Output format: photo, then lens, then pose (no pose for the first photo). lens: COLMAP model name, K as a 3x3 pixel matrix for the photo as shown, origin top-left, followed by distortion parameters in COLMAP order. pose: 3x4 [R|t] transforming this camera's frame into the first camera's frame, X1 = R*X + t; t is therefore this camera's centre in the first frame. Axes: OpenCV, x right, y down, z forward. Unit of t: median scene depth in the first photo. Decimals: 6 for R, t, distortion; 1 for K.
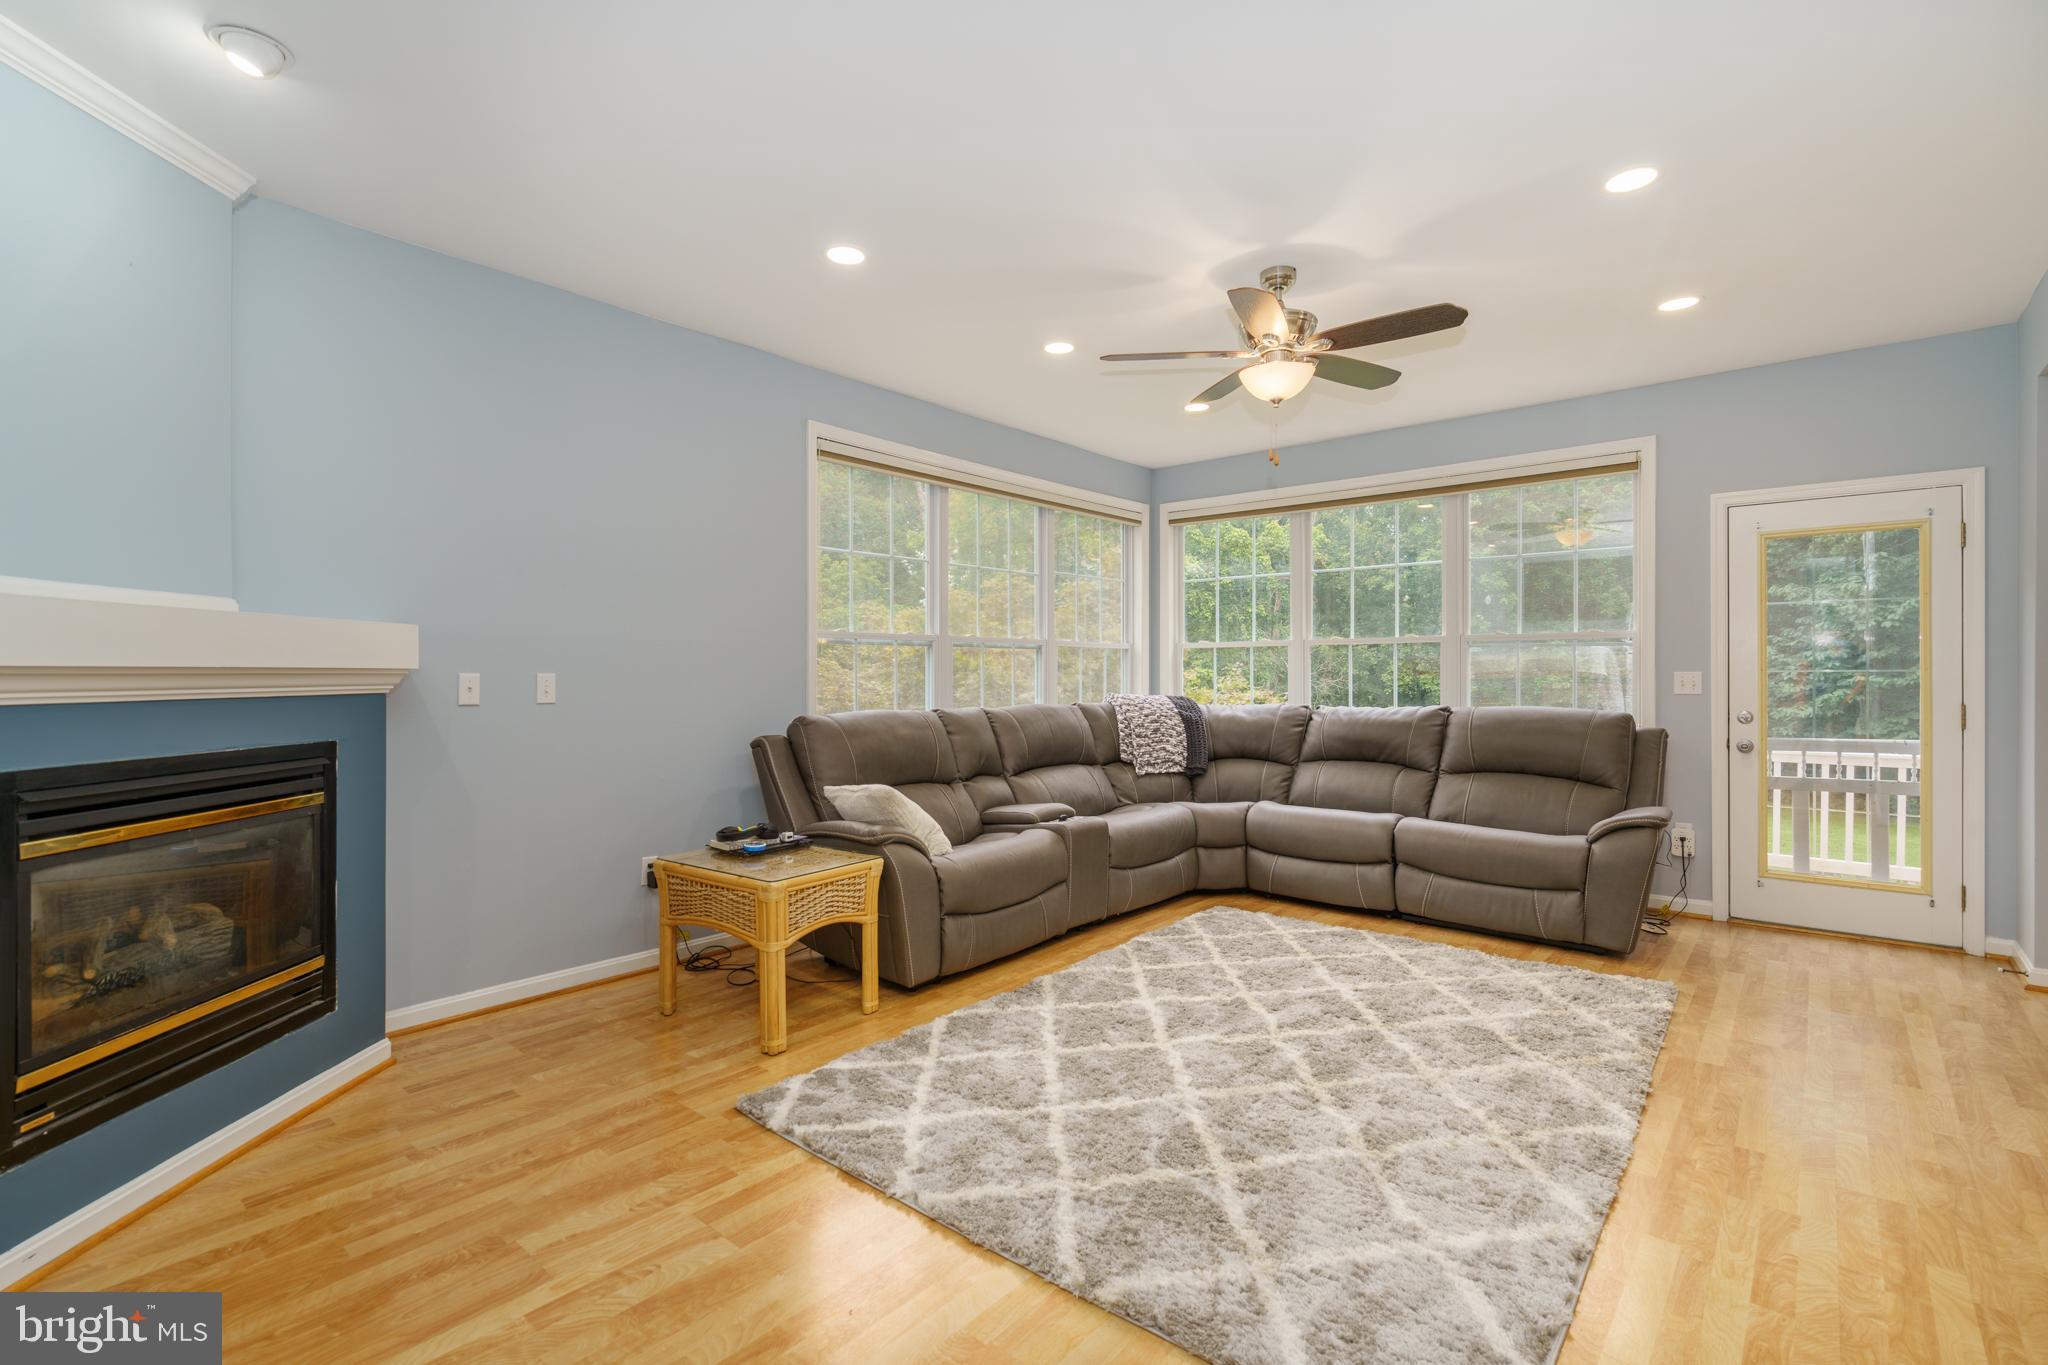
lens RADIAL K [[928.8, 0, 1024.0], [0, 928.8, 682.5], [0, 0, 1]] dist [-0.004283, 0.000375]
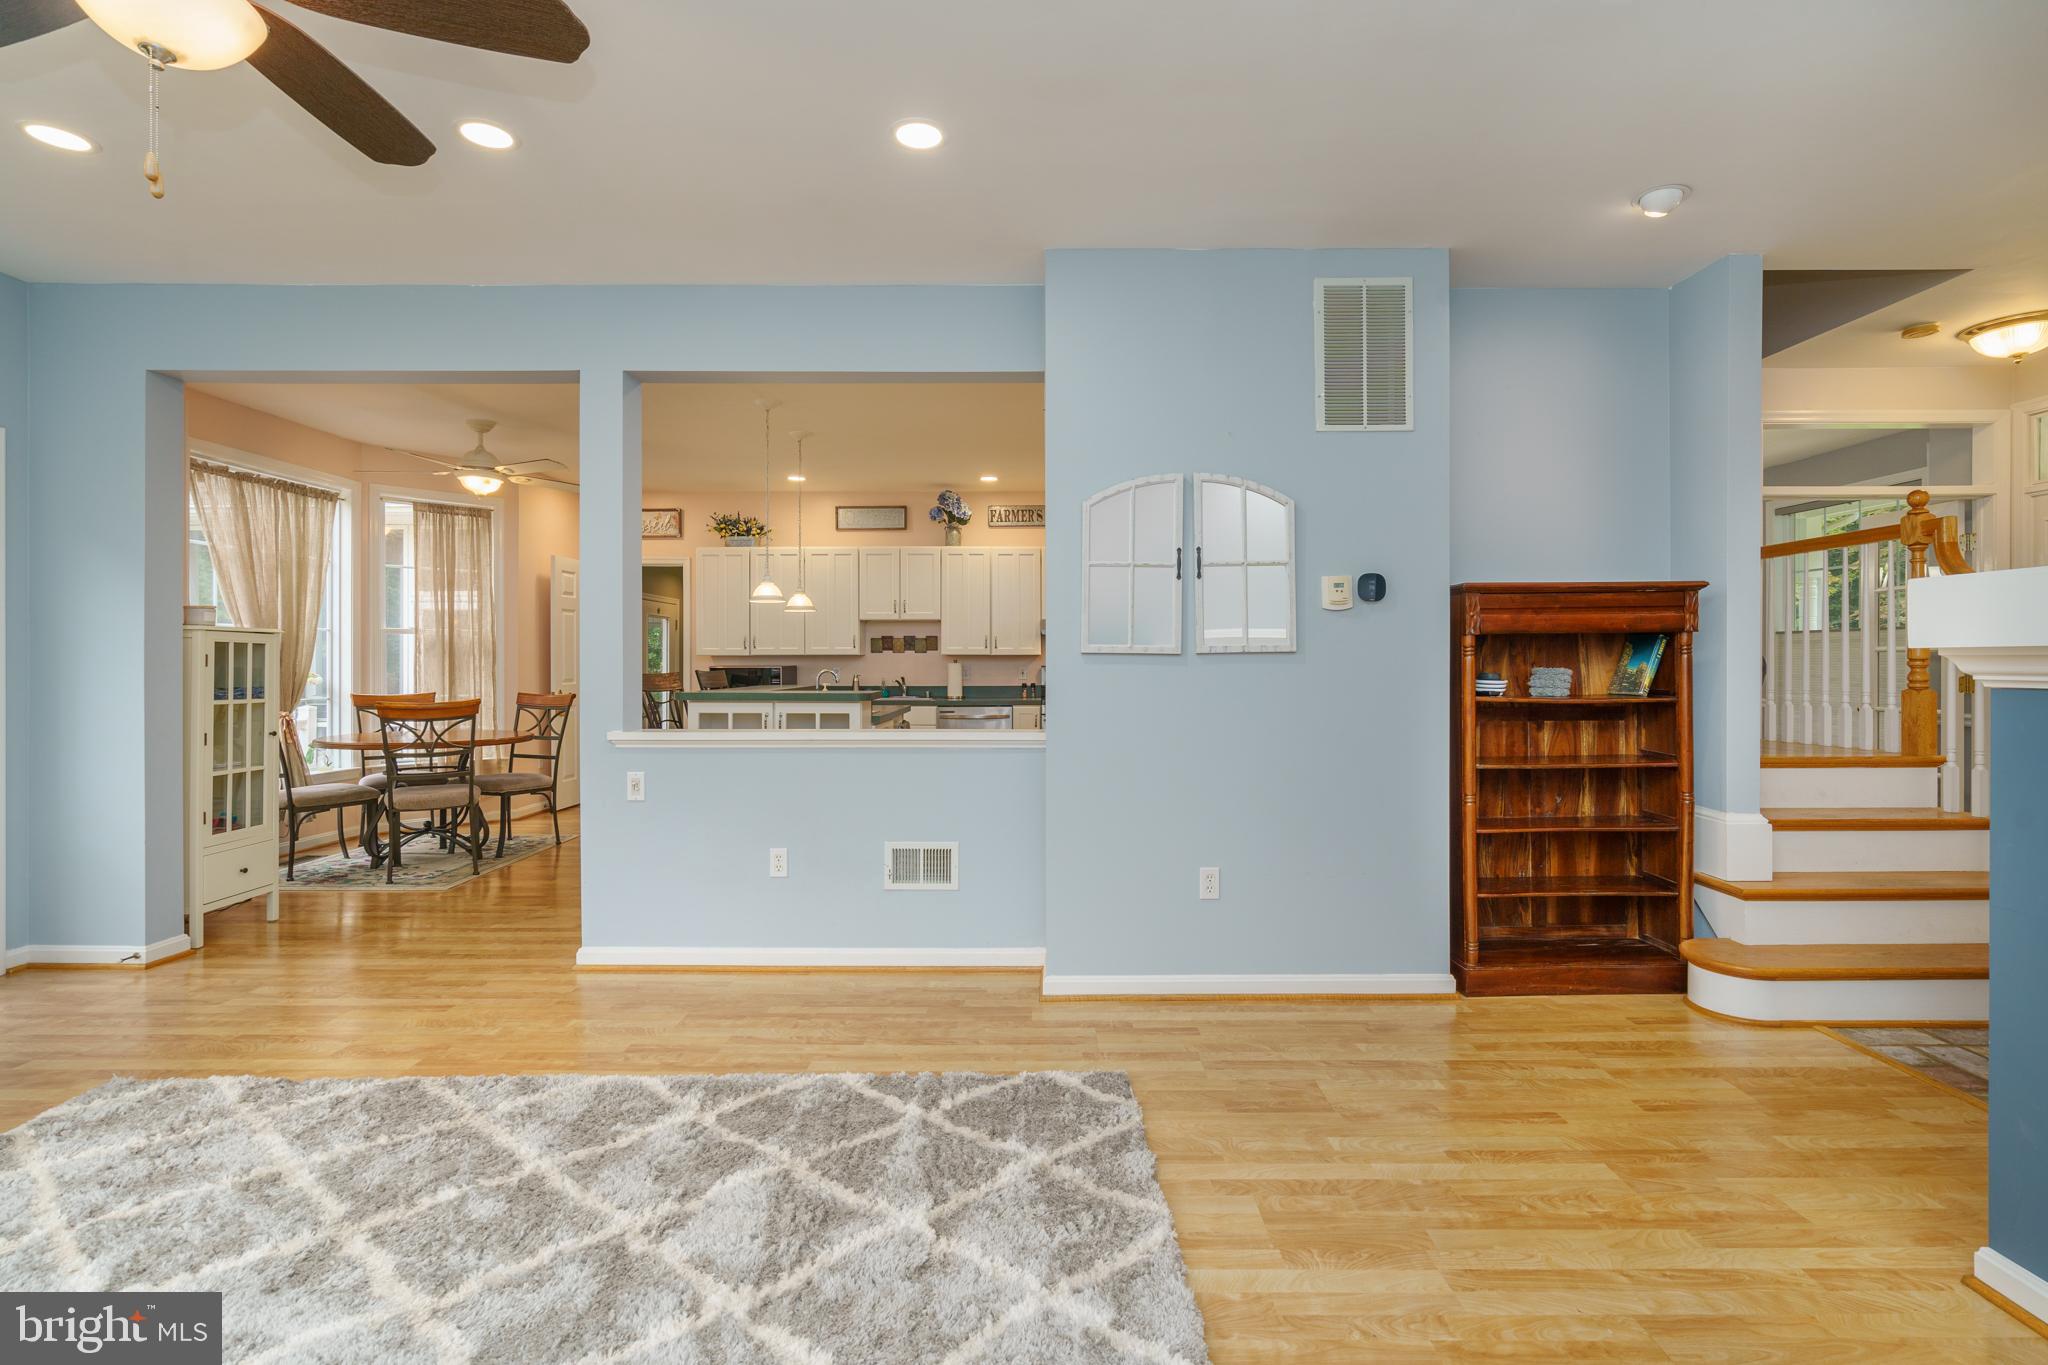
lens RADIAL K [[952.5, 0, 1037.3], [0, 952.5, 675.2], [0, 0, 1]] dist [-0.002767, -0.000032]
pose [[-0.652748, -0.009594, 0.757515, -0.292923], [0.004851, 0.999846, 0.016843, -0.003552], [-0.757560, 0.014669, -0.652601, 0.798401]]
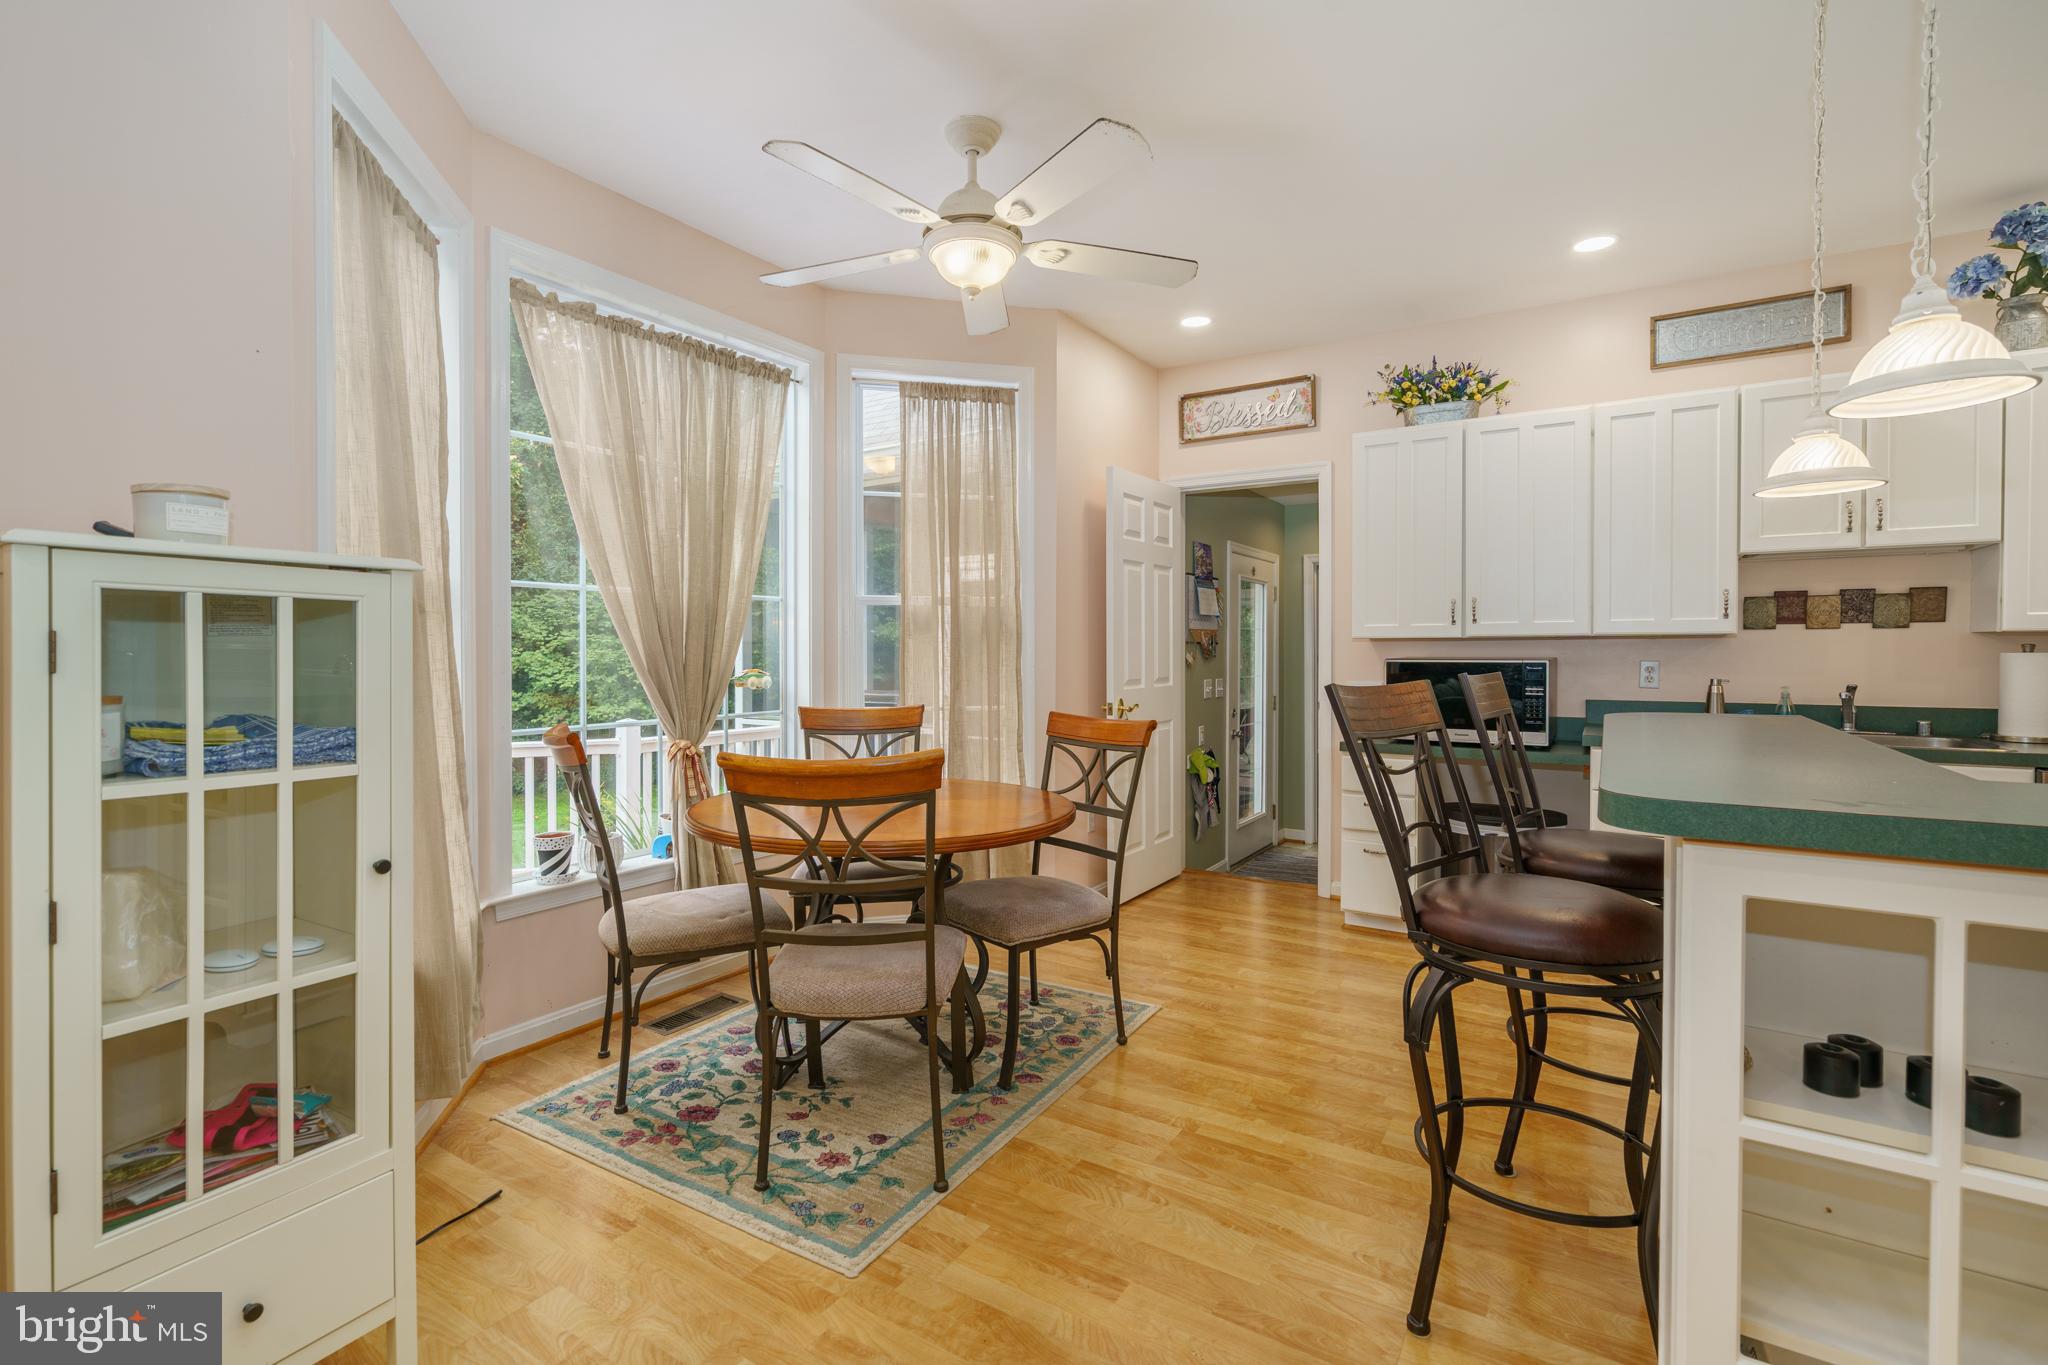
lens RADIAL K [[930.6, 0, 1020.9], [0, 930.6, 662.7], [0, 0, 1]] dist [-0.001684, 0.000345]
pose [[-0.153728, -0.012068, 0.988040, 0.673695], [0.008318, 0.999874, 0.013507, -0.004719], [-0.988078, 0.010295, -0.153608, 0.569590]]
